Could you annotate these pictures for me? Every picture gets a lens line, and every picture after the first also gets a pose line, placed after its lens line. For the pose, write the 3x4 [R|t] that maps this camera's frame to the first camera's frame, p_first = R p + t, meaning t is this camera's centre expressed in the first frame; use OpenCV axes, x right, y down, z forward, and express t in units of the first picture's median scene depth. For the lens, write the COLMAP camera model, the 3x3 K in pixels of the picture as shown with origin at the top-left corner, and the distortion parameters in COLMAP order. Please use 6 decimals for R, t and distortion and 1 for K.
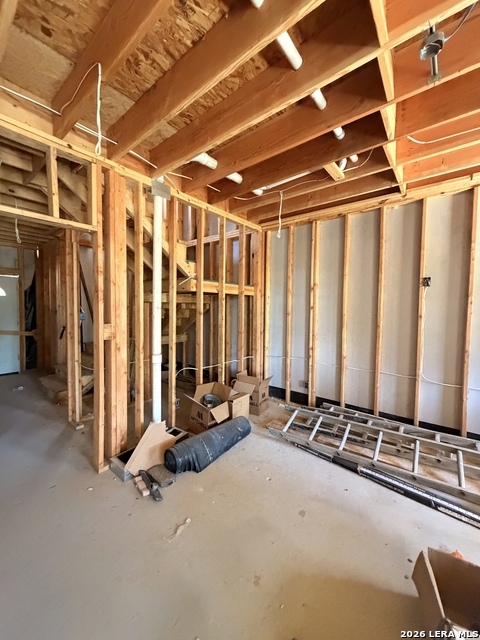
lens RADIAL K [[254.8, 0, 240.1], [0, 254.8, 317.9], [0, 0, 1]] dist [0.000844, -0.000118]
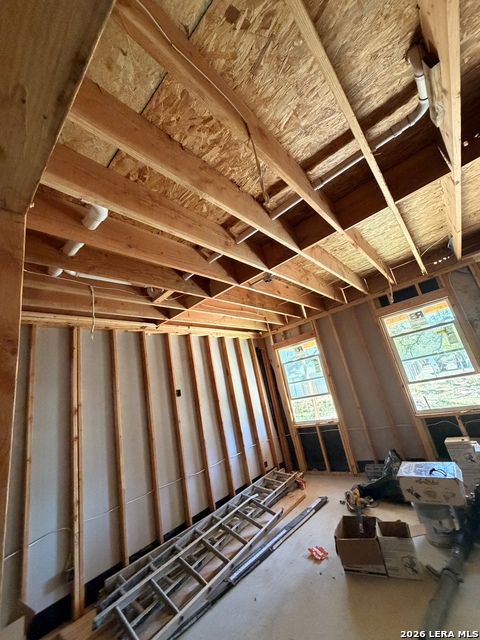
lens RADIAL K [[254.8, 0, 240.1], [0, 254.8, 317.9], [0, 0, 1]] dist [0.000844, -0.000118]
pose [[0.043737, 0.282825, 0.958174, -0.633331], [0.239900, 0.928056, -0.284885, -0.049204], [-0.969812, 0.242326, -0.027259, 0.622588]]
